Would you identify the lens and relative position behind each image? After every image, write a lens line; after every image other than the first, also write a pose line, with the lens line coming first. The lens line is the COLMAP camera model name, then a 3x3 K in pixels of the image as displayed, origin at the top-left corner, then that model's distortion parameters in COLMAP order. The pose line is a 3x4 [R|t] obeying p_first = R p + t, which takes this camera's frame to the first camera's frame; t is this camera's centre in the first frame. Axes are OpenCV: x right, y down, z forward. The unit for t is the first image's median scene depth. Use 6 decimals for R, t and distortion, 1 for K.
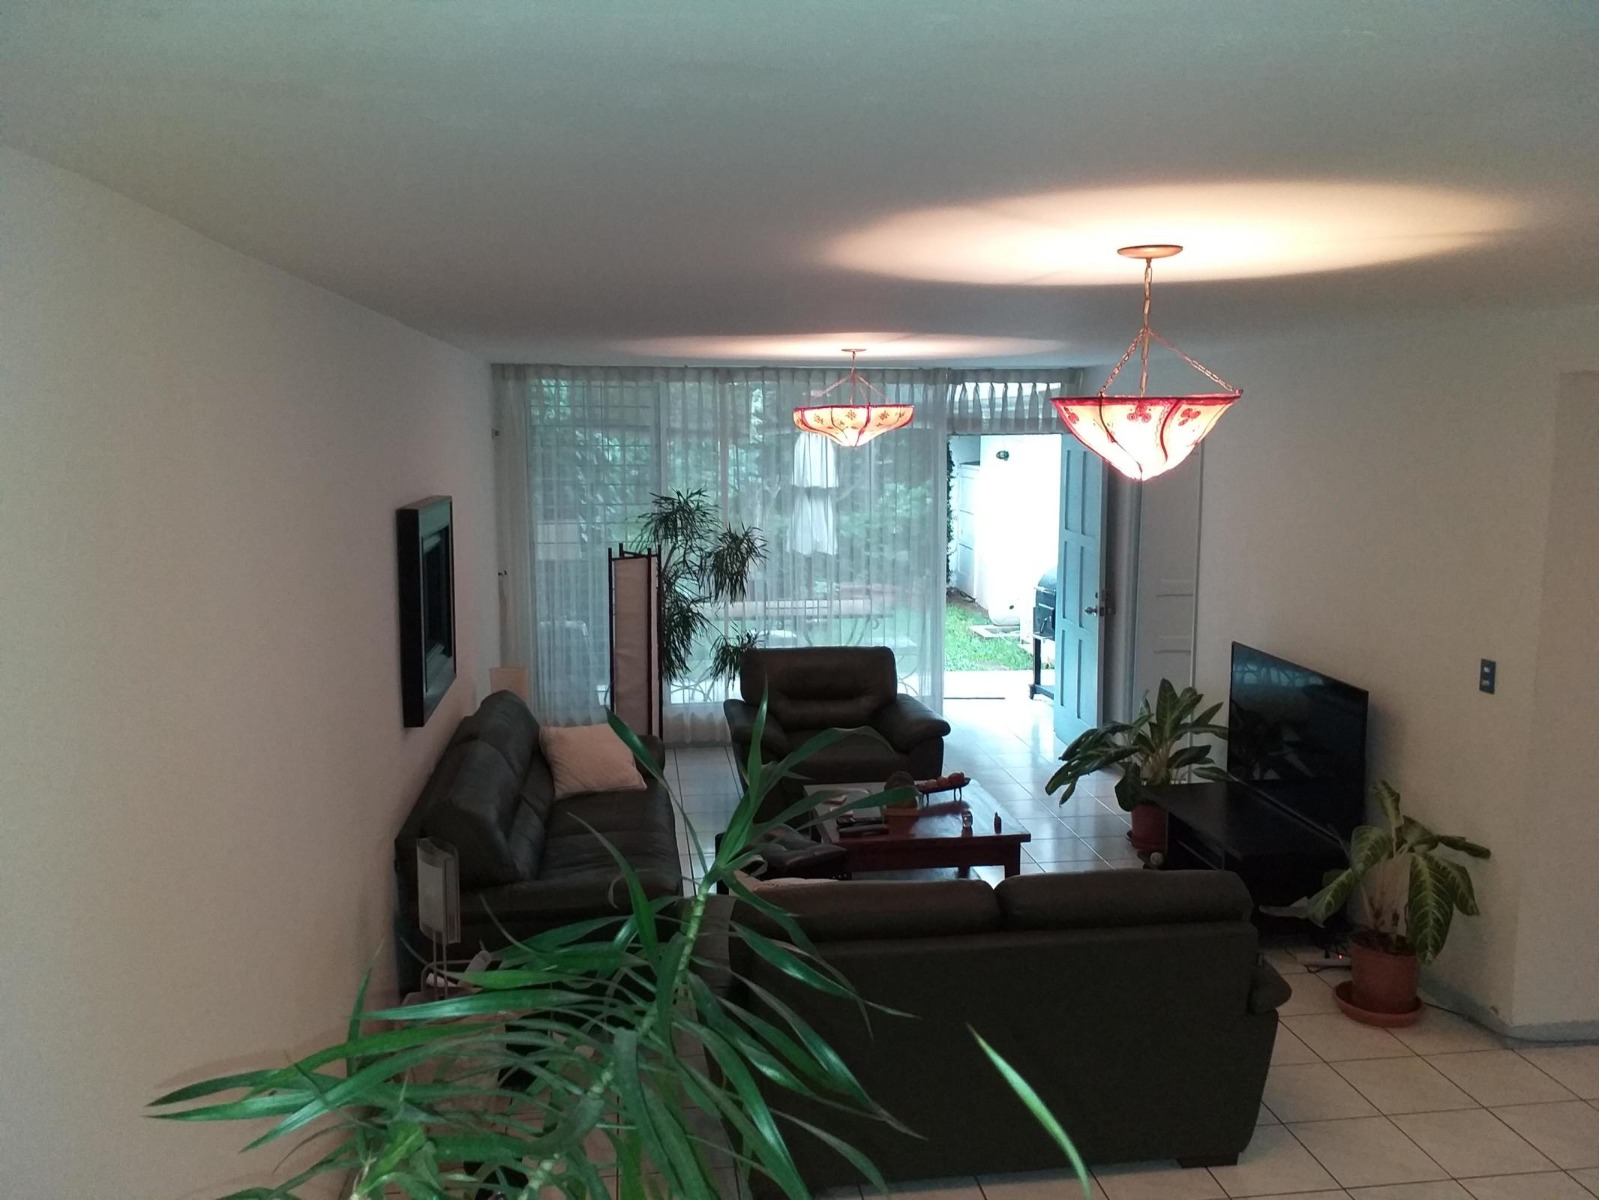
lens RADIAL K [[1281.4, 0, 803.0], [0, 1281.4, 585.9], [0, 0, 1]] dist [0.000048, -0.016136]
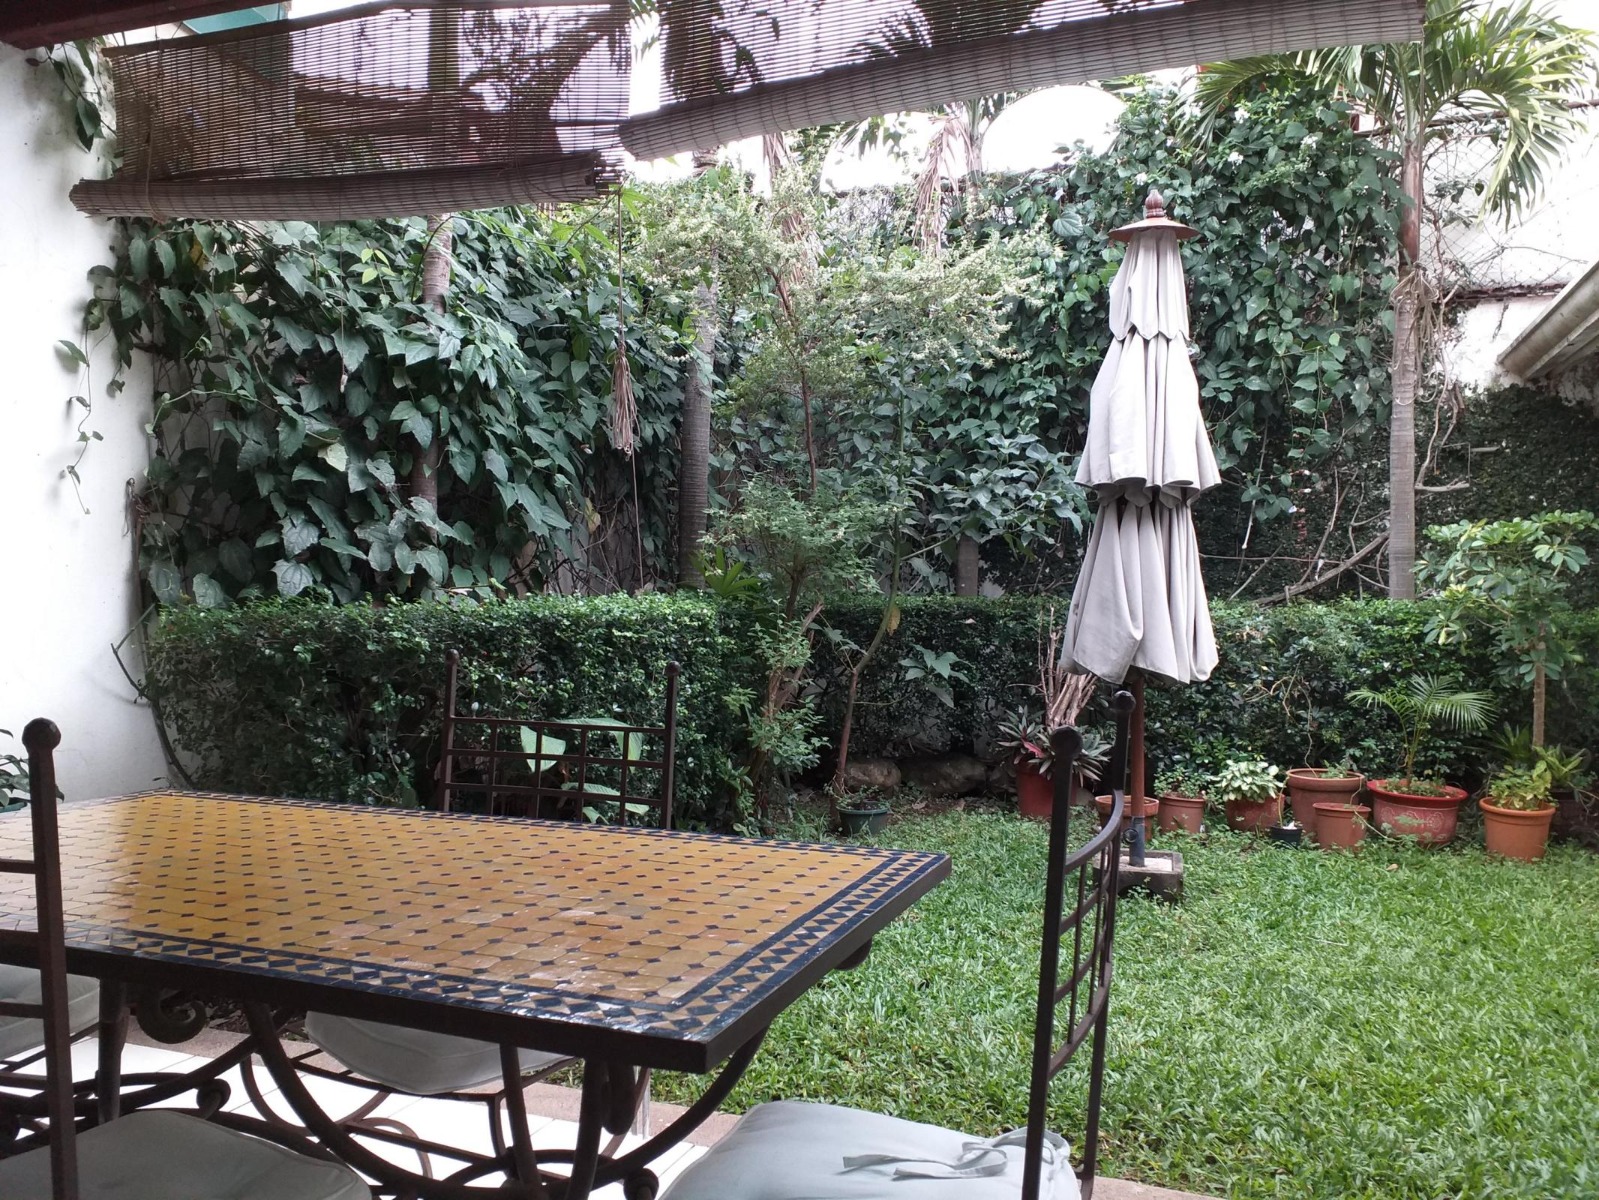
lens RADIAL K [[1281.4, 0, 807.7], [0, 1281.4, 607.6], [0, 0, 1]] dist [0.000048, -0.016136]
pose [[0.875561, 0.008678, -0.483029, 0.213227], [-0.066362, 0.992521, -0.102460, -0.001414], [0.478528, 0.121765, 0.869589, 1.355042]]
